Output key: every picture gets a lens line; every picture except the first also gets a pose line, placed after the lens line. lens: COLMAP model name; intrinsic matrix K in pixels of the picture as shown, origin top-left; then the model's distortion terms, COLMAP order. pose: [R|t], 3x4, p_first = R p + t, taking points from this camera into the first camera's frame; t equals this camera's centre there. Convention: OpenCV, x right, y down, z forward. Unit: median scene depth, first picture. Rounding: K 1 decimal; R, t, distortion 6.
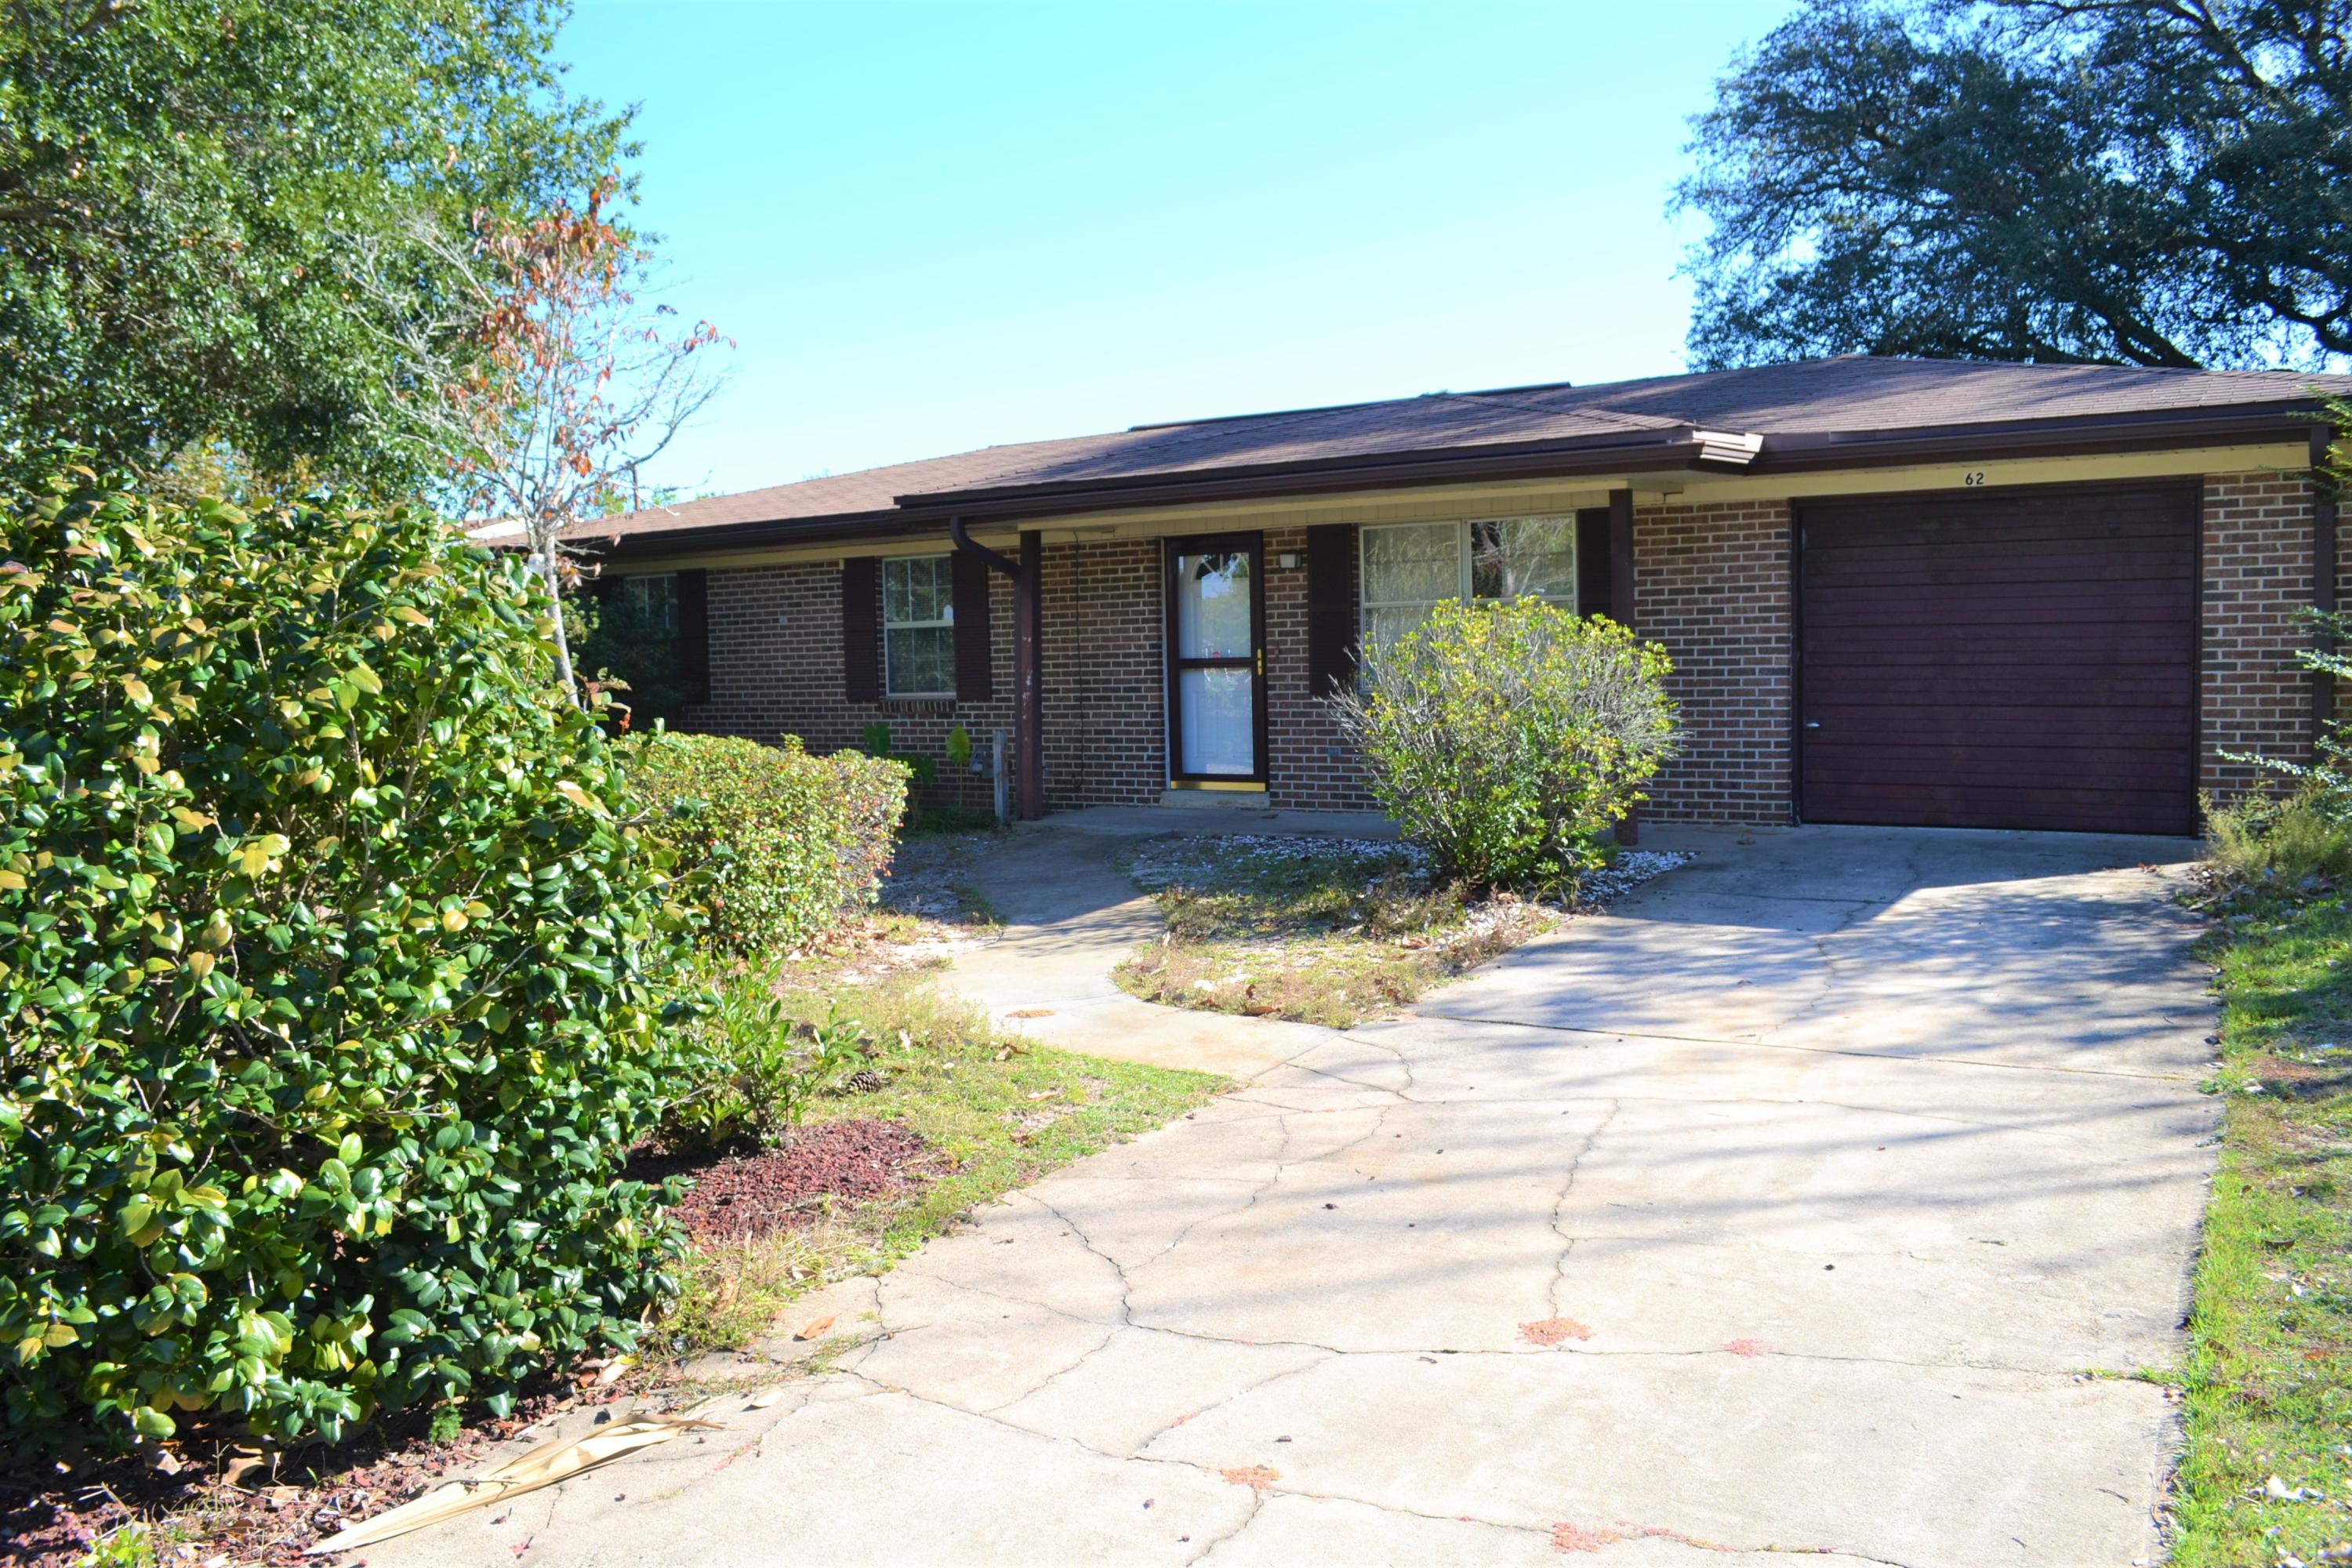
lens RADIAL K [[1878.5, 0, 1176.0], [0, 1878.5, 784.0], [0, 0, 1]] dist [-0.084024, 0.010539]
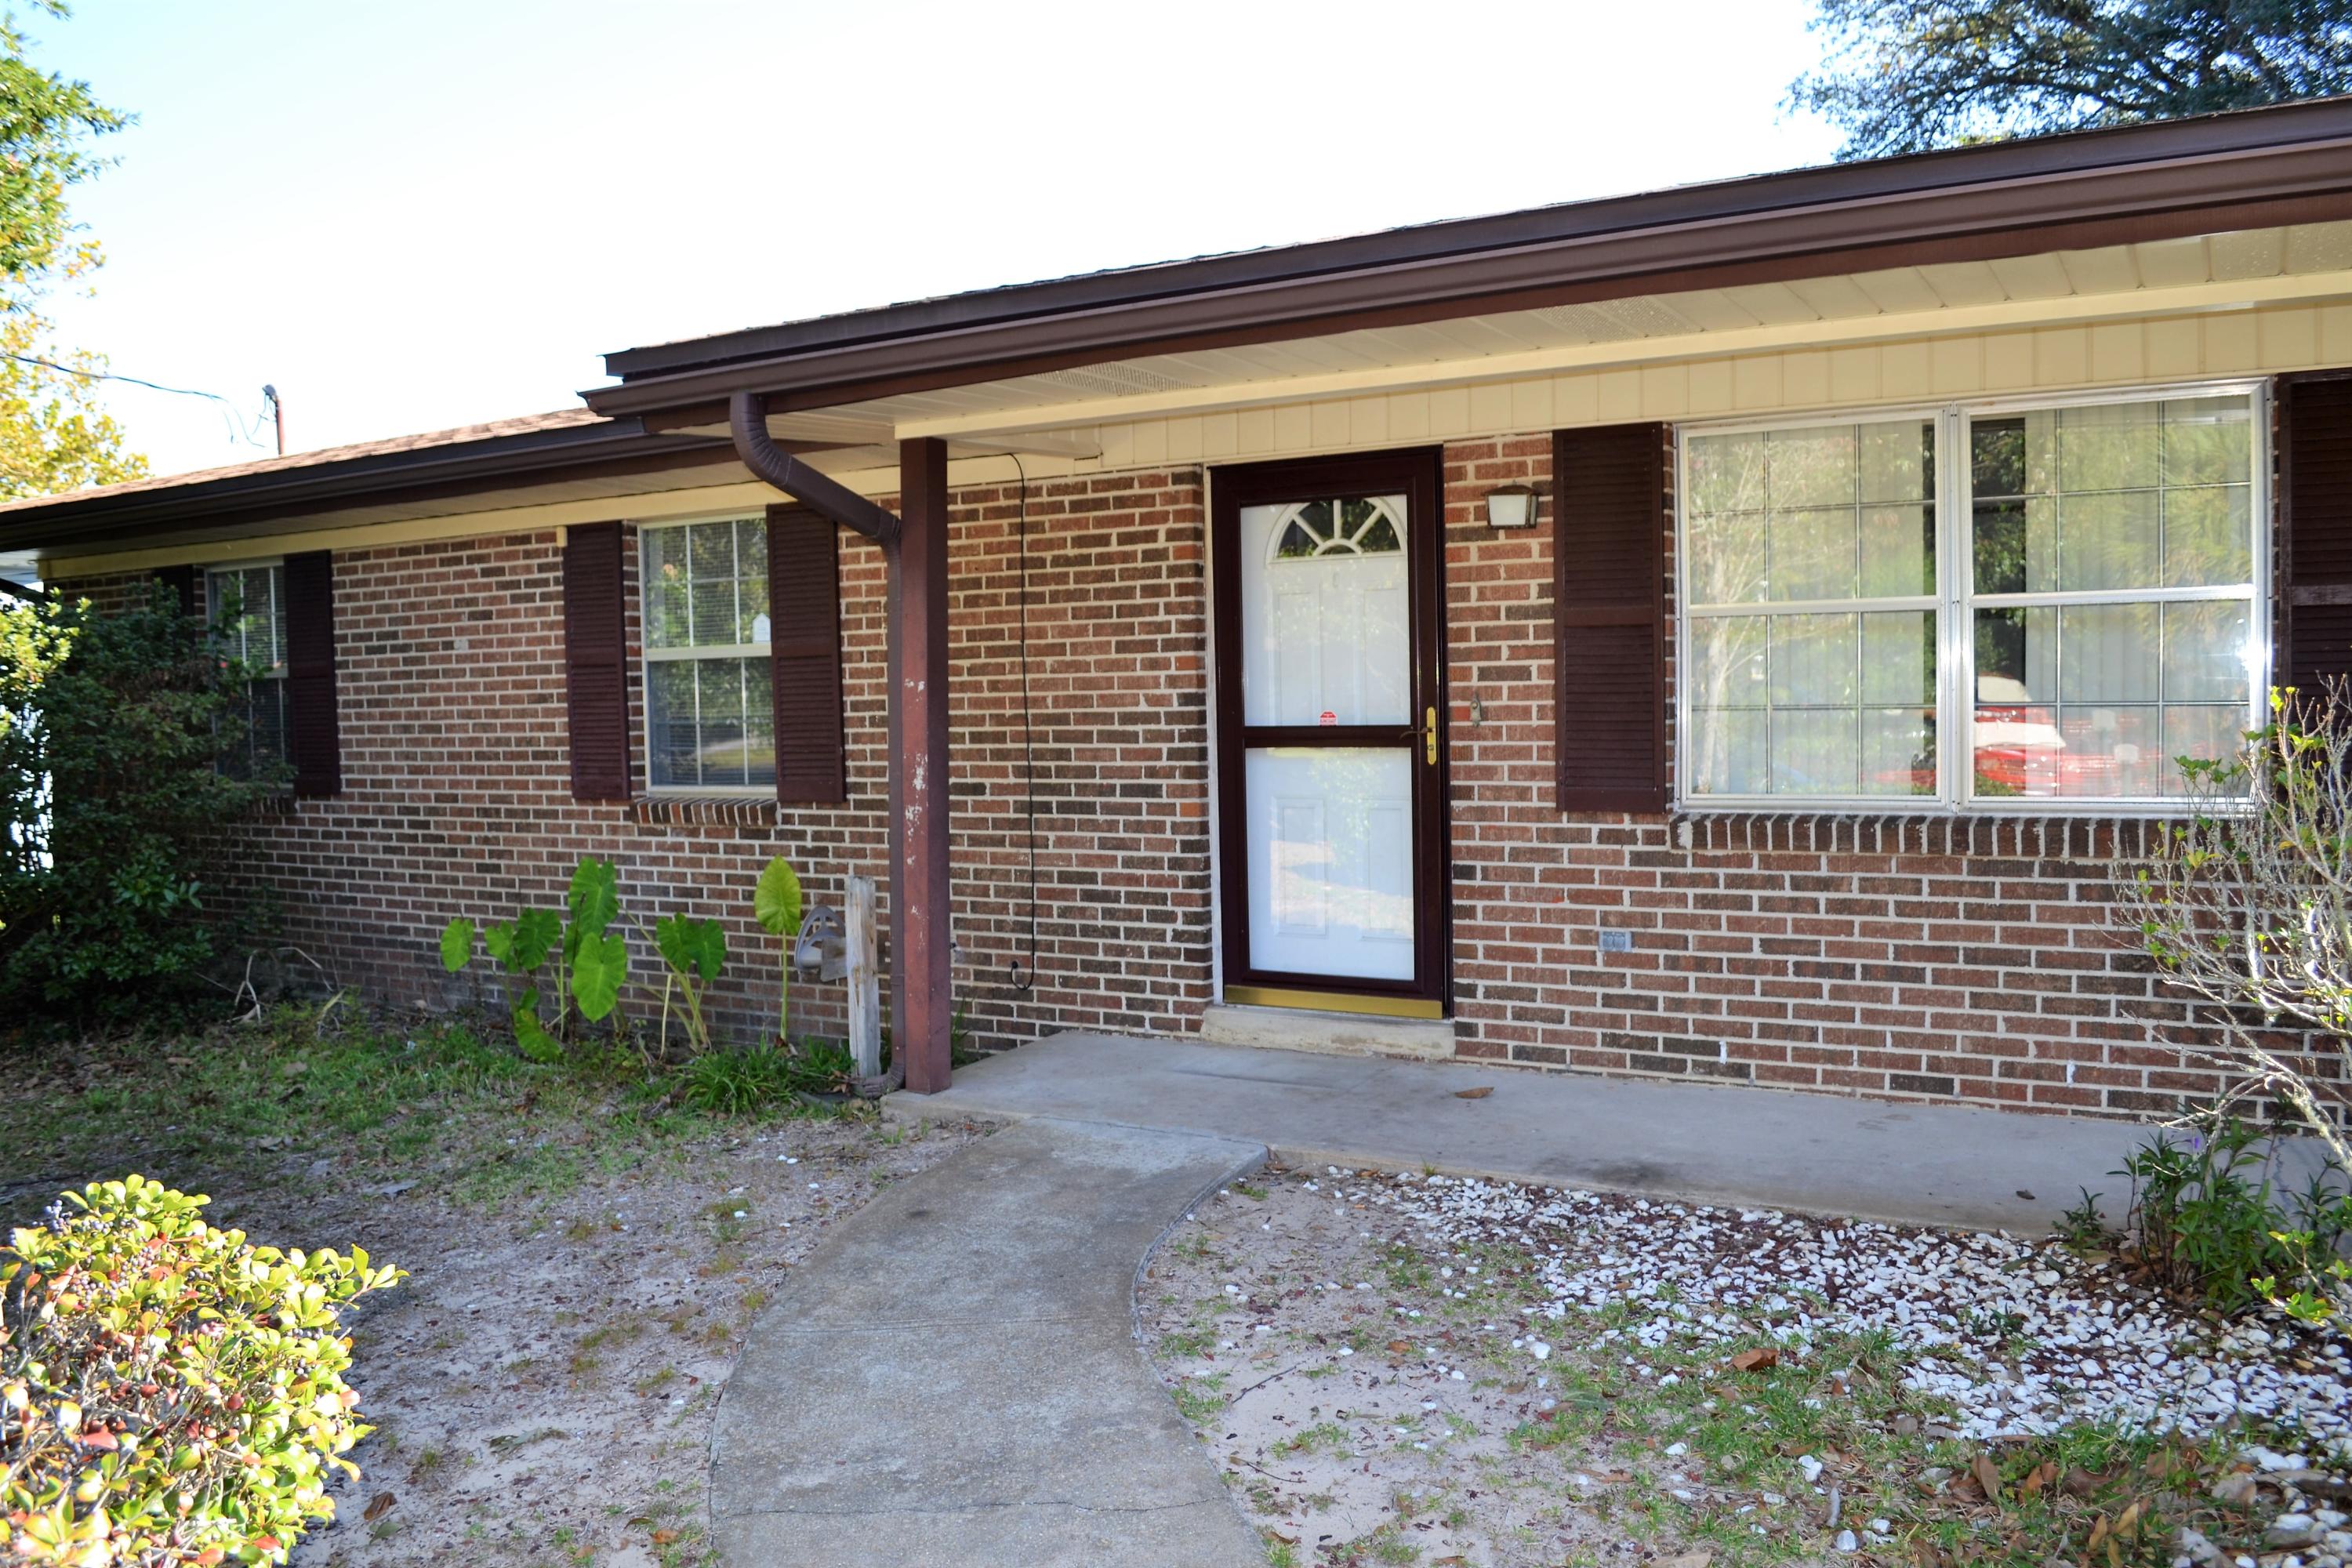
lens RADIAL K [[1863.7, 0, 1172.3], [0, 1863.7, 789.6], [0, 0, 1]] dist [-0.082950, 0.009448]
pose [[0.998692, -0.000869, 0.051120, -0.047540], [0.001593, 0.999899, -0.014112, -0.053044], [-0.051102, 0.014175, 0.998593, 0.642771]]
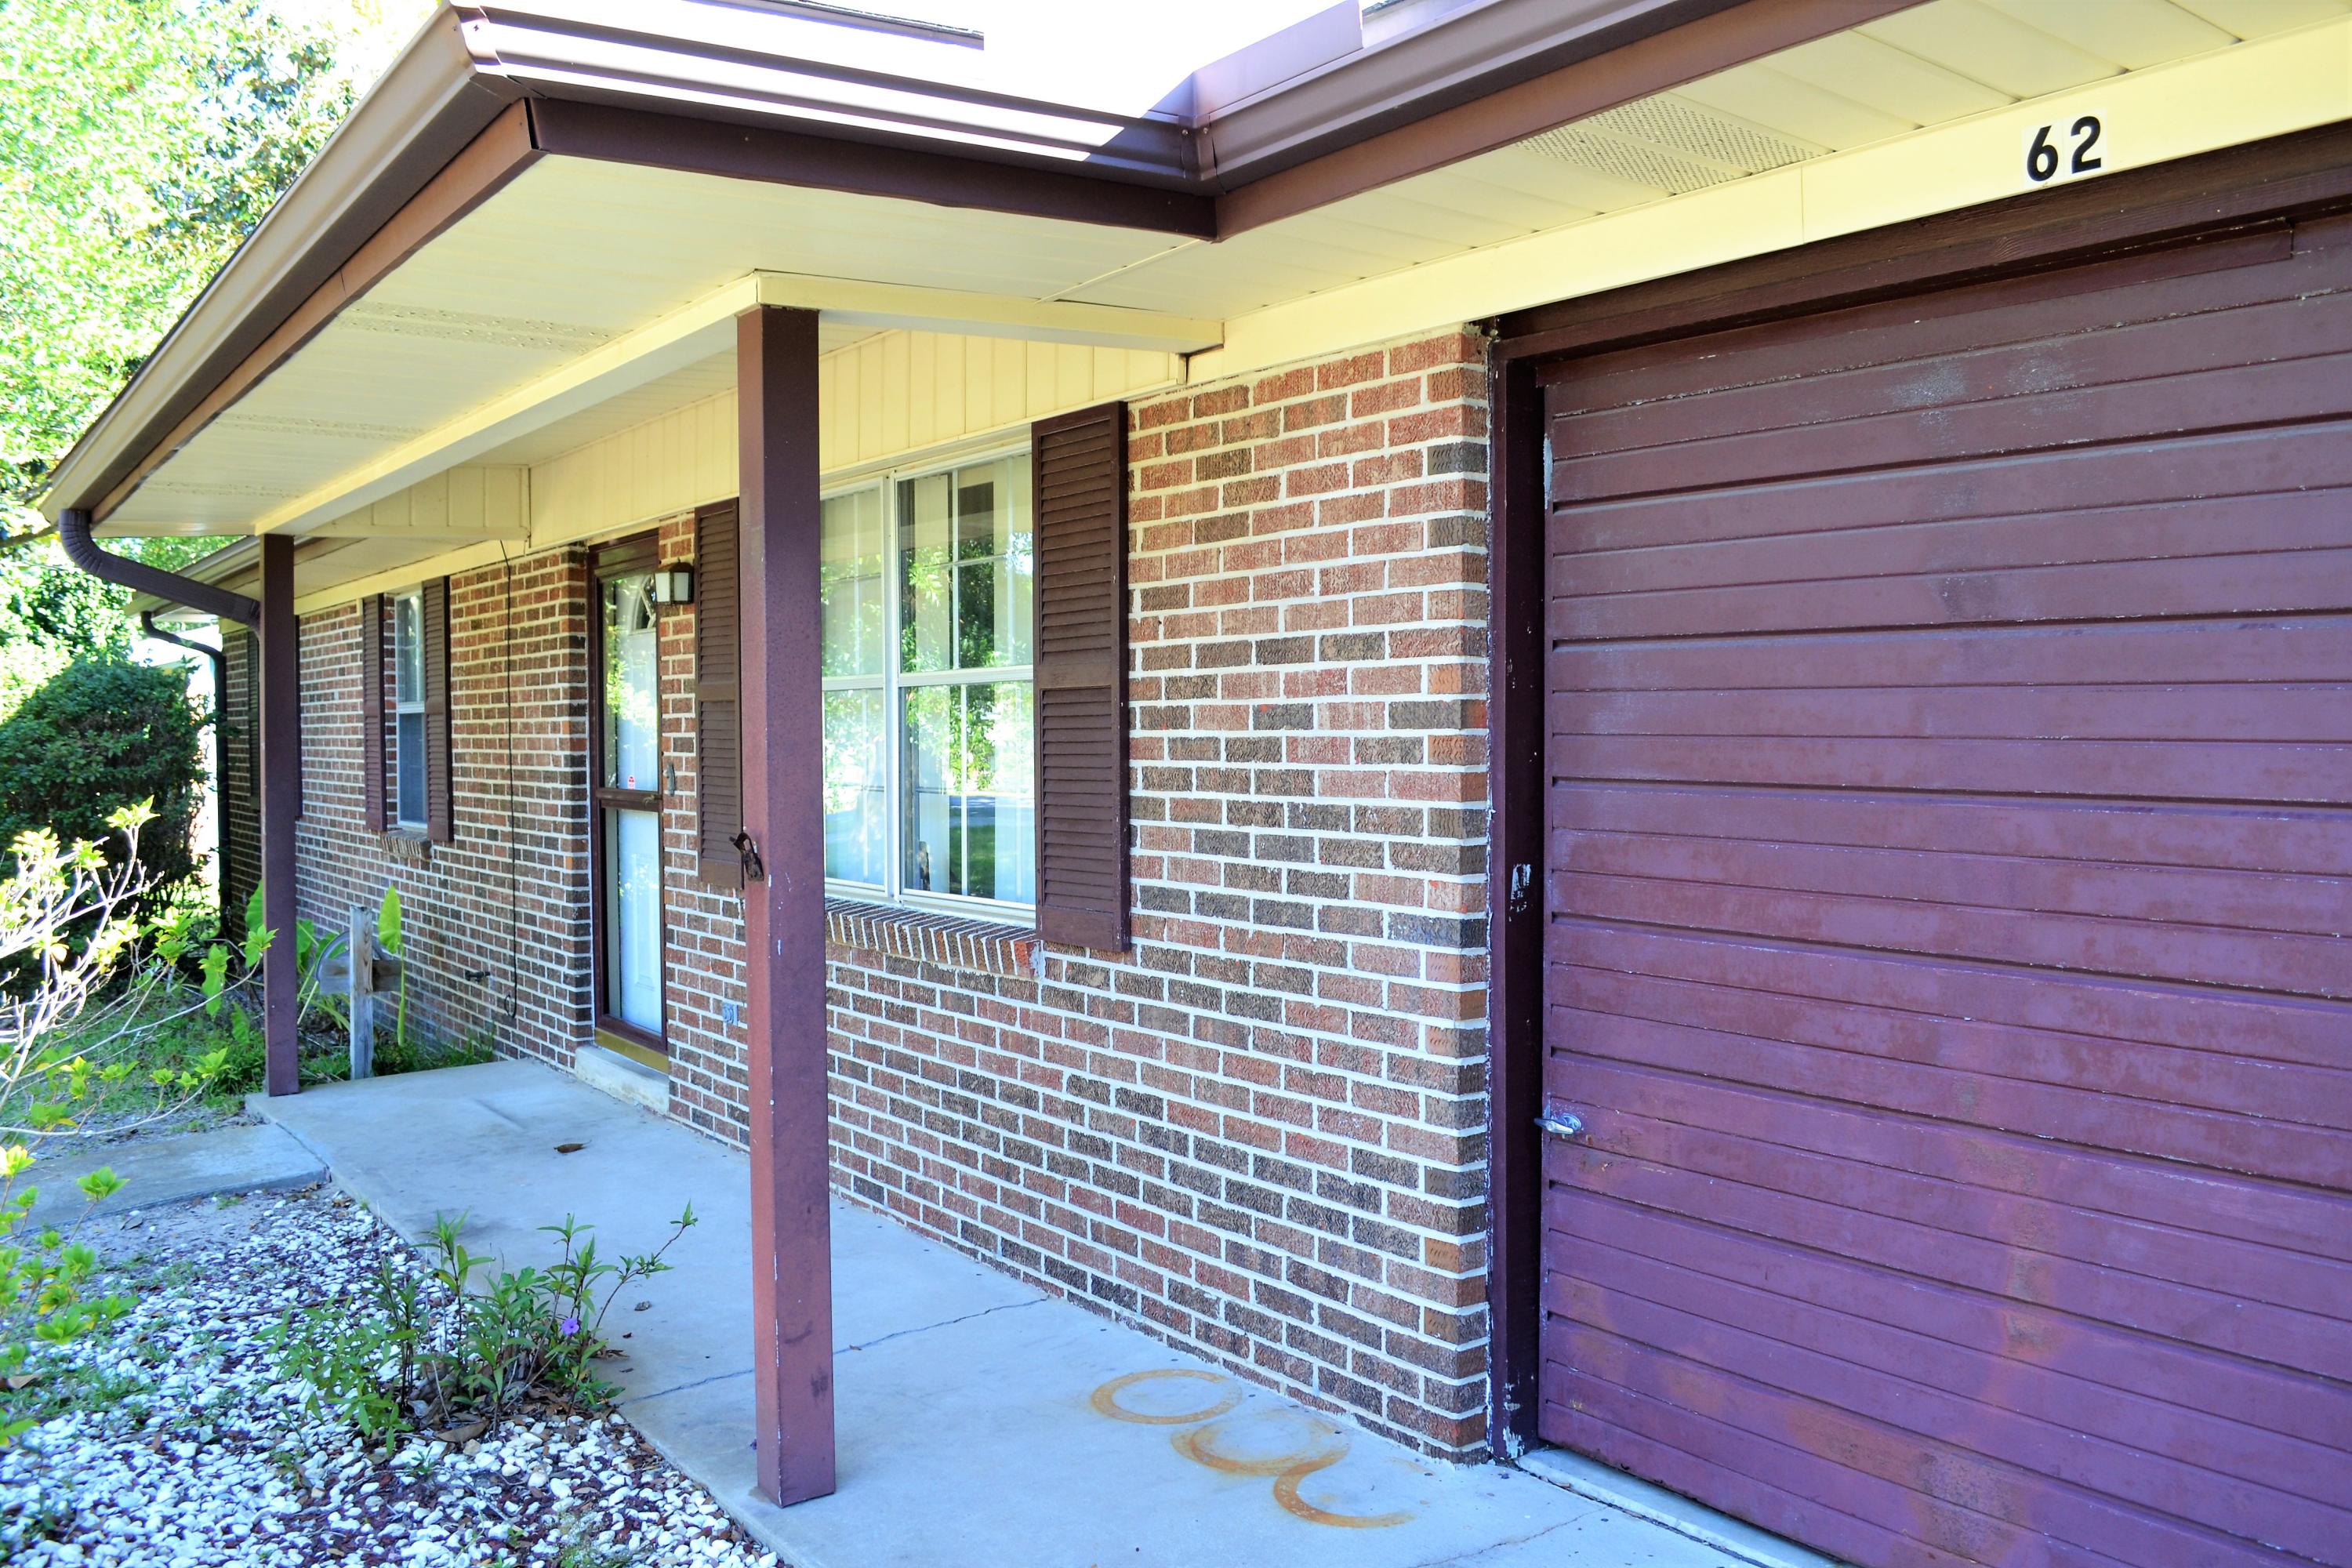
lens RADIAL K [[1878.5, 0, 1176.0], [0, 1878.5, 784.0], [0, 0, 1]] dist [-0.084024, 0.010539]
pose [[0.939661, 0.029475, -0.340836, 0.376506], [-0.040972, 0.998807, -0.026582, -0.072420], [0.339646, 0.038943, 0.939747, 0.698752]]
